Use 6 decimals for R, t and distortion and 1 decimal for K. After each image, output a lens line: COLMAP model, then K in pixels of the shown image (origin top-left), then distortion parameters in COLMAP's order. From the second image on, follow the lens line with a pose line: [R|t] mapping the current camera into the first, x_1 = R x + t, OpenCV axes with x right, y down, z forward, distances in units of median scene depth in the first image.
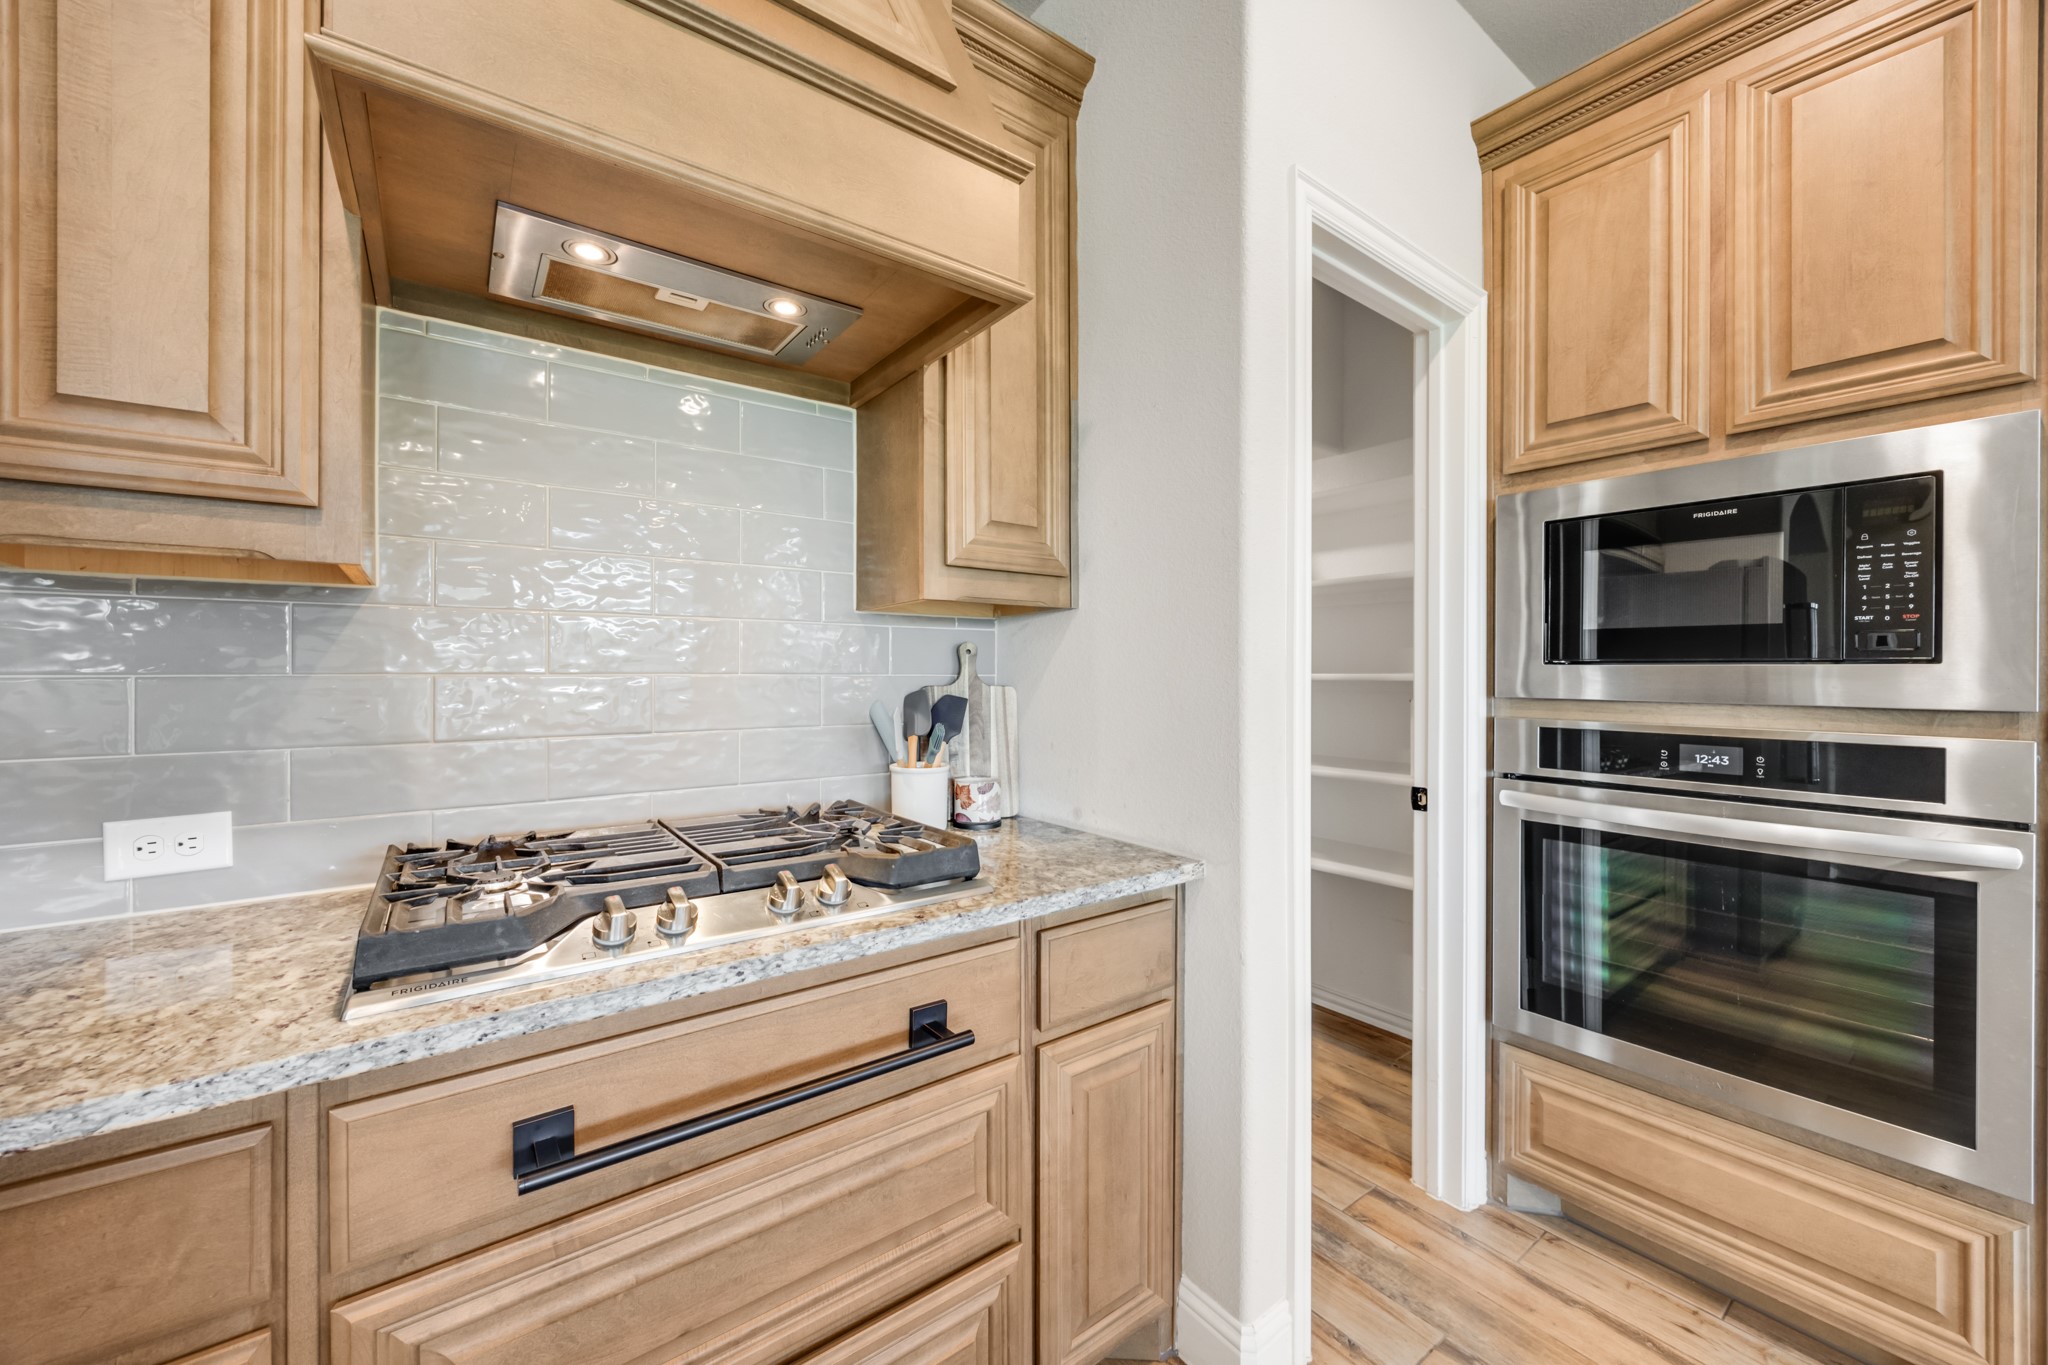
lens RADIAL K [[780.1, 0, 1017.1], [0, 780.1, 667.3], [0, 0, 1]] dist [-0.002259, -0.000065]
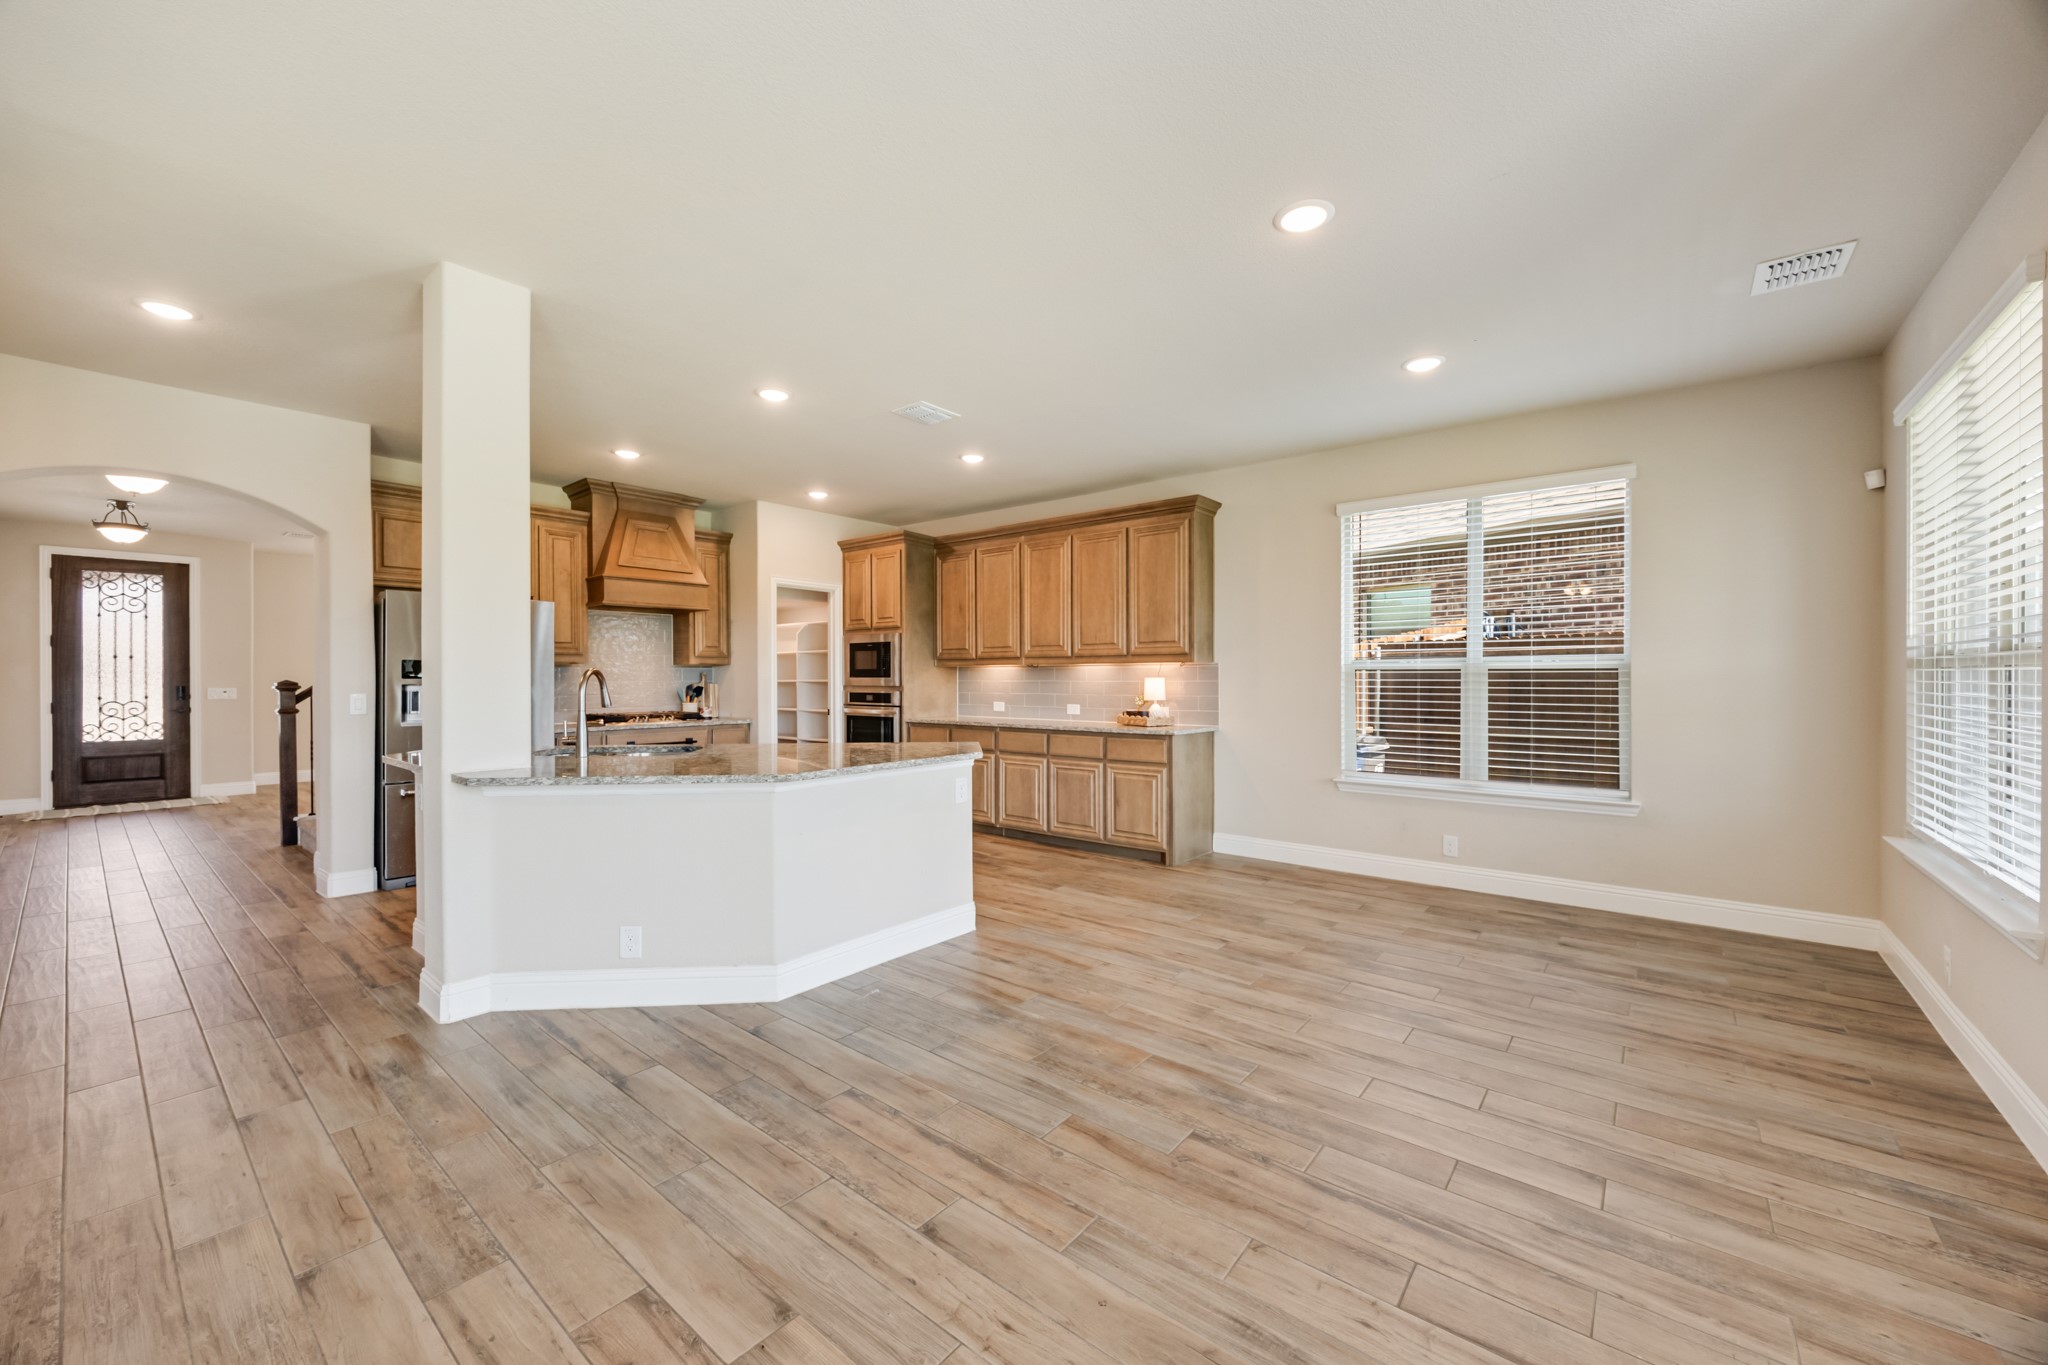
lens RADIAL K [[782.4, 0, 1032.2], [0, 782.4, 679.4], [0, 0, 1]] dist [-0.000615, -0.000027]
pose [[0.966682, -0.004934, 0.255935, 0.607636], [0.003818, 0.999981, 0.004859, -0.012309], [-0.255954, -0.003720, 0.966682, -3.715058]]
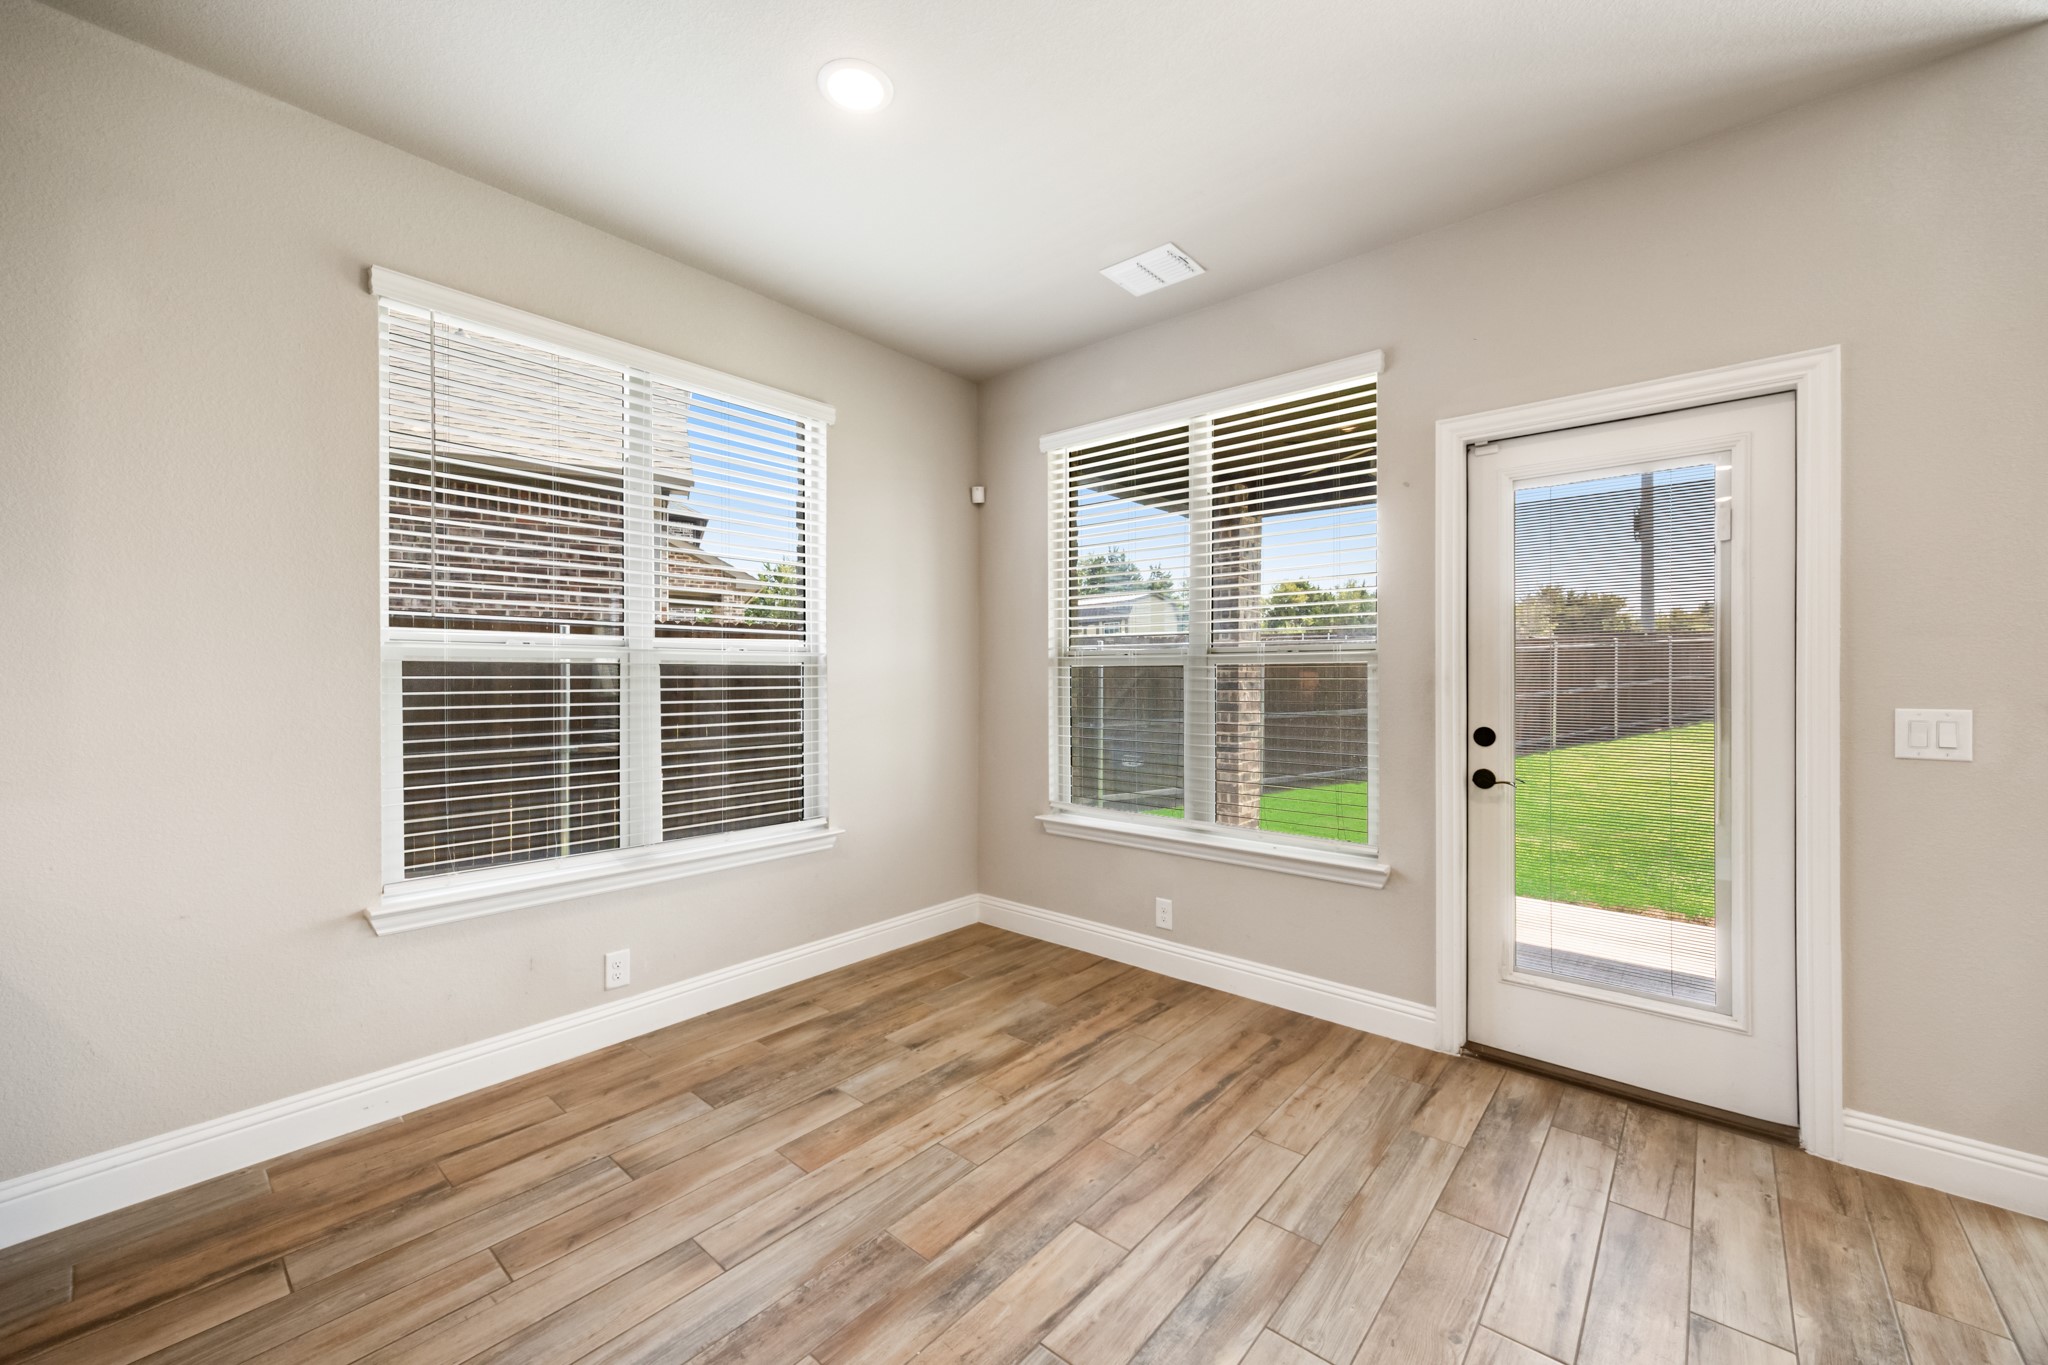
lens RADIAL K [[799.7, 0, 1030.8], [0, 799.7, 681.5], [0, 0, 1]] dist [0.003023, 0.000176]
pose [[-0.220934, -0.008826, 0.975249, 1.034915], [-0.002799, 0.999961, 0.008415, 0.002205], [-0.975285, -0.000870, -0.220950, -1.648395]]
